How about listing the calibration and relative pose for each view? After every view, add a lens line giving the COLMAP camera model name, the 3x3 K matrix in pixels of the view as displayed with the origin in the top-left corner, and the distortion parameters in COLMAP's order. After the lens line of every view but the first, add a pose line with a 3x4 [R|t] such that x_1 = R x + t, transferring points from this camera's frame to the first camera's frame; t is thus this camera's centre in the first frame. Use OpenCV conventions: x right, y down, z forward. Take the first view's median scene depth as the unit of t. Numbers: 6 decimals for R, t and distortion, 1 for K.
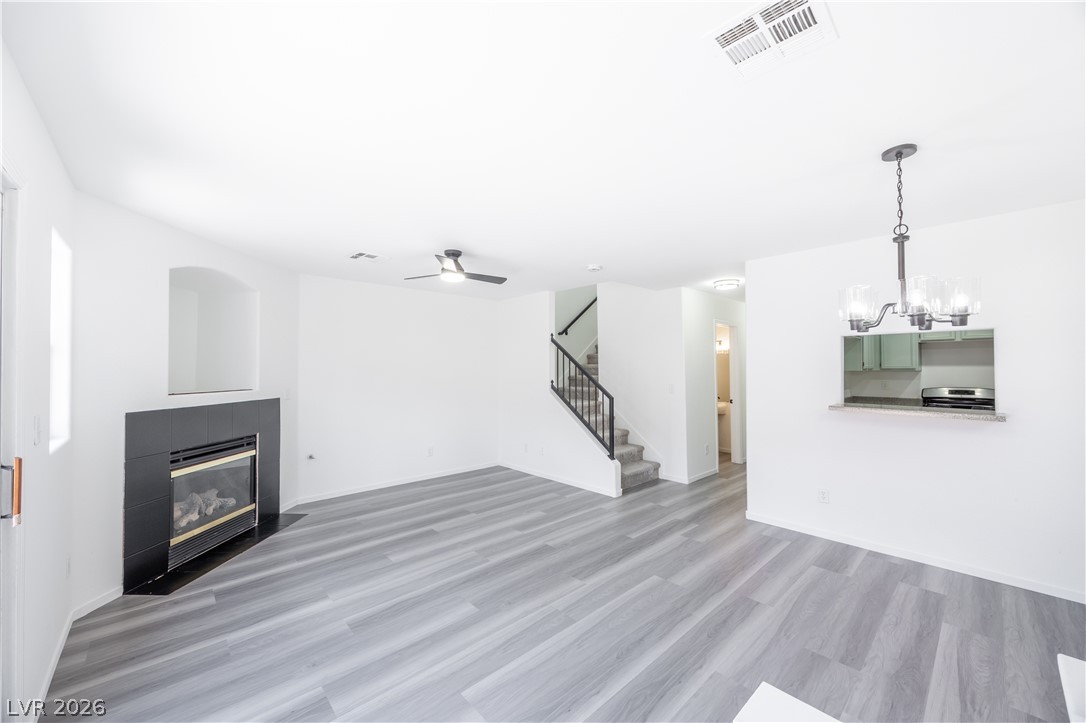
lens RADIAL K [[420.0, 0, 544.2], [0, 420.0, 364.9], [0, 0, 1]] dist [-0.001651, -0.000162]
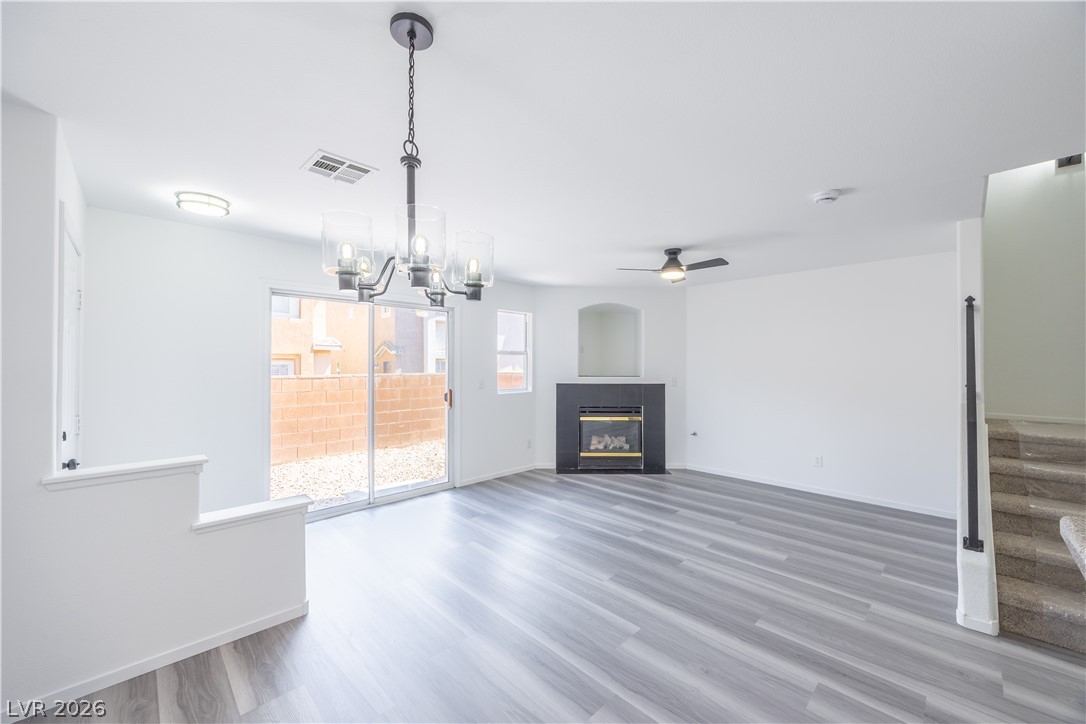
lens RADIAL K [[420.0, 0, 537.3], [0, 420.0, 363.2], [0, 0, 1]] dist [-0.001651, -0.000162]
pose [[0.016192, 0.001399, -0.999868, 0.886356], [0.011450, 0.999933, 0.001584, 0.006482], [0.999803, -0.011474, 0.016175, 0.687164]]
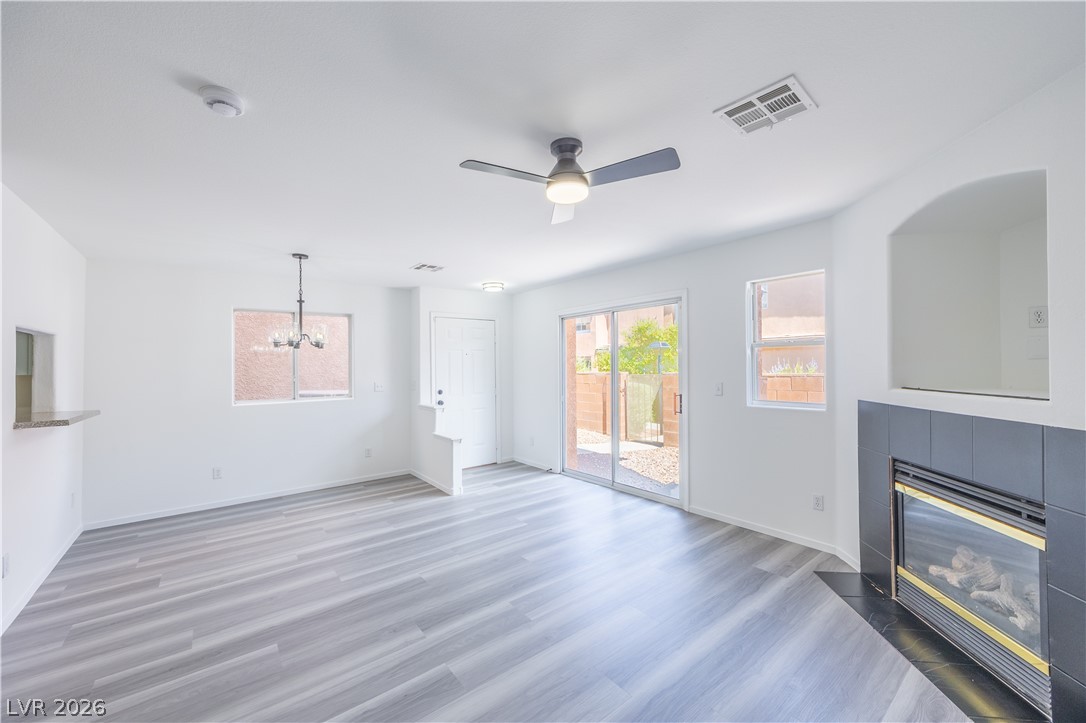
lens RADIAL K [[420.0, 0, 542.1], [0, 420.0, 364.7], [0, 0, 1]] dist [-0.001651, -0.000162]
pose [[-0.996763, 0.018779, 0.078168, -0.240526], [0.017933, 0.999773, -0.011513, 0.020812], [-0.078366, -0.010074, -0.996874, 1.651172]]
